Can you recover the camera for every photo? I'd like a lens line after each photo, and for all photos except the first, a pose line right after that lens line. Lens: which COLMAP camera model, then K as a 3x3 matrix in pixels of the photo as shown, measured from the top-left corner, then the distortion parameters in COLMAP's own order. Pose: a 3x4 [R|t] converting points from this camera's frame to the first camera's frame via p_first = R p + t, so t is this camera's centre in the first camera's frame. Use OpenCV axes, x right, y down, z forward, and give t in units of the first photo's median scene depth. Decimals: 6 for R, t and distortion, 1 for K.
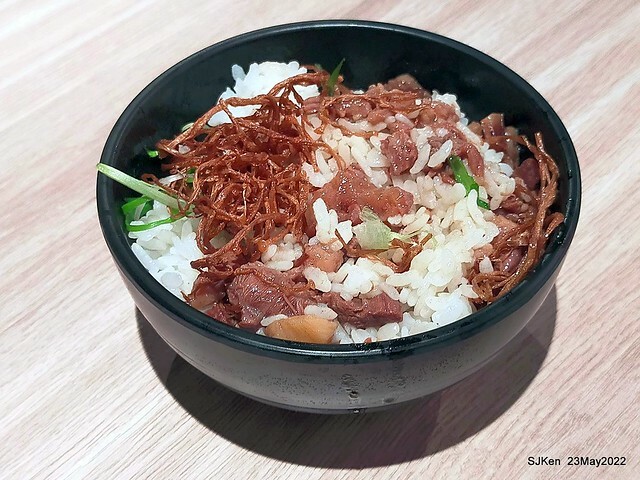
lens RADIAL K [[749.5, 0, 320.0], [0, 749.5, 240.0], [0, 0, 1]] dist [0.071944, 0.000806]
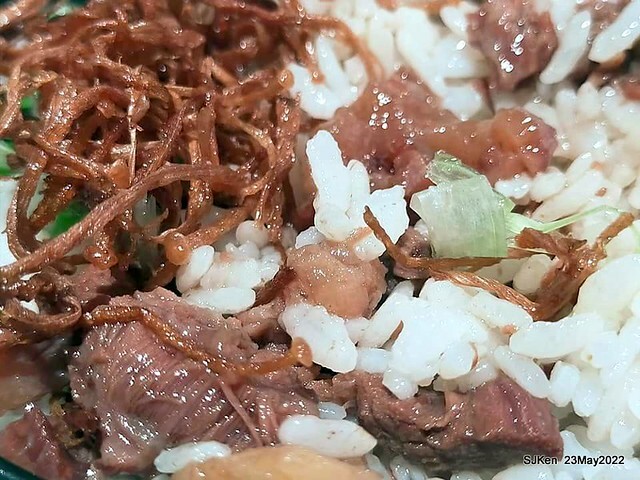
lens RADIAL K [[749.5, 0, 320.0], [0, 749.5, 240.0], [0, 0, 1]] dist [0.071944, 0.000806]
pose [[0.999969, 0.002834, -0.007303, -0.000147], [-0.003288, 0.998014, -0.062903, 0.027502], [0.007110, 0.062925, 0.997993, 0.613478]]
